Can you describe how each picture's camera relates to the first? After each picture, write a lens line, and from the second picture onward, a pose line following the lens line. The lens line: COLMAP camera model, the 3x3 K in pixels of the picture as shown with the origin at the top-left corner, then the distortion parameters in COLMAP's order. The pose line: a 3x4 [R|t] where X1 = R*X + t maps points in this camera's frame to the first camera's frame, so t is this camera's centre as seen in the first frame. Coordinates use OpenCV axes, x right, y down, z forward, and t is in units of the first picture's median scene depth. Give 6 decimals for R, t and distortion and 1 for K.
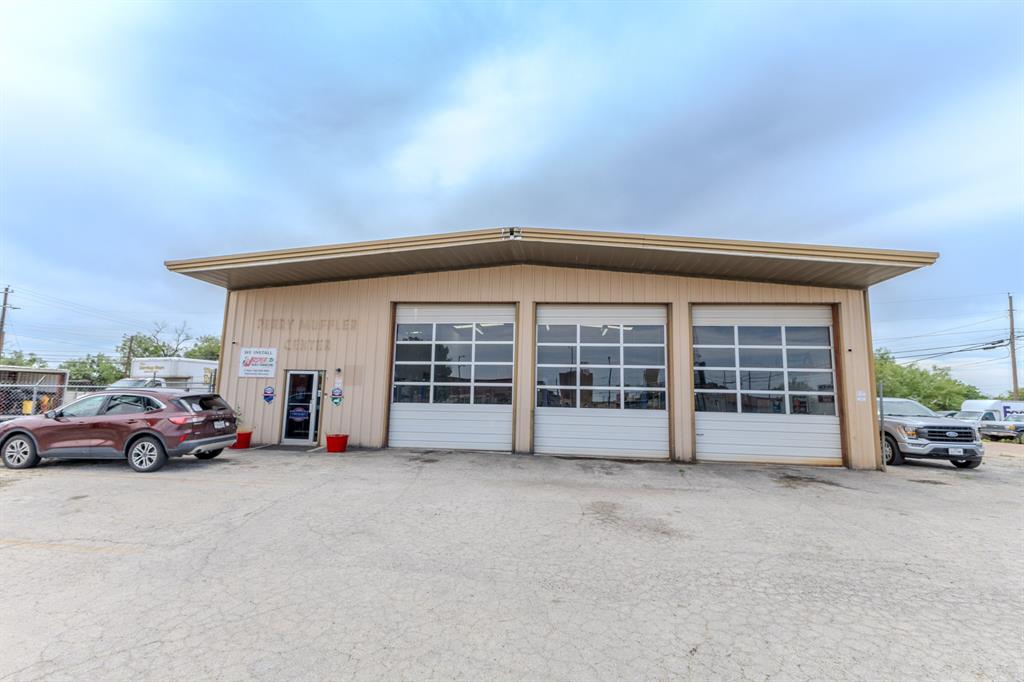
lens RADIAL K [[442.5, 0, 511.4], [0, 442.5, 342.0], [0, 0, 1]] dist [0.010376, -0.001300]
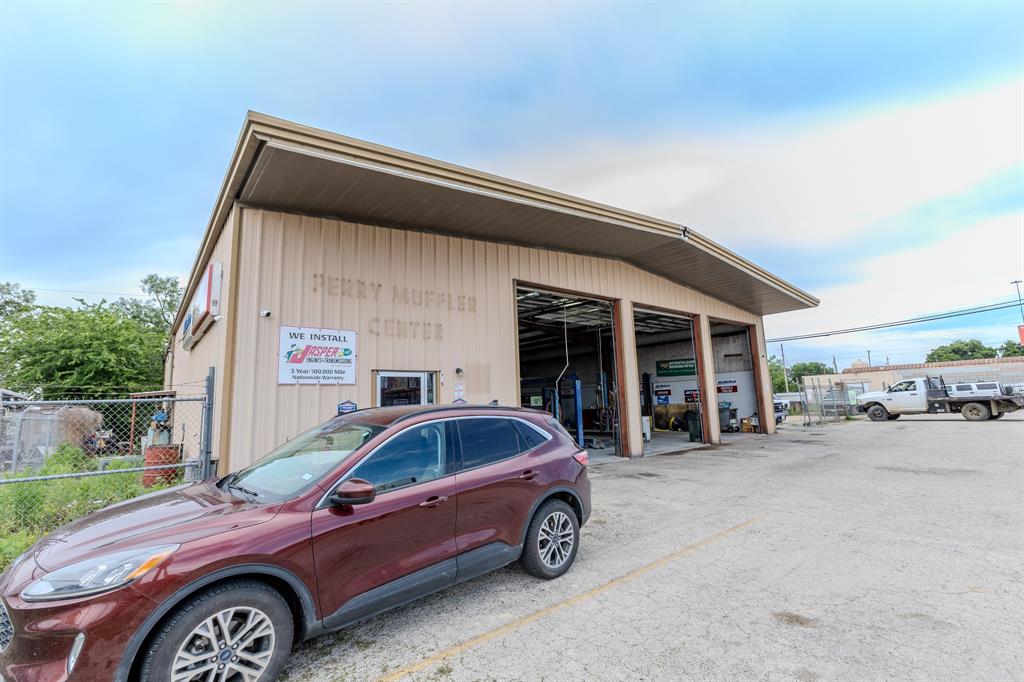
lens RADIAL K [[459.9, 0, 516.1], [0, 459.9, 333.4], [0, 0, 1]] dist [-0.008421, -0.000545]
pose [[0.682008, 0.058923, 0.728967, -0.947750], [-0.032427, 0.998205, -0.050347, 0.045816], [-0.730625, 0.010699, 0.682695, 0.535246]]
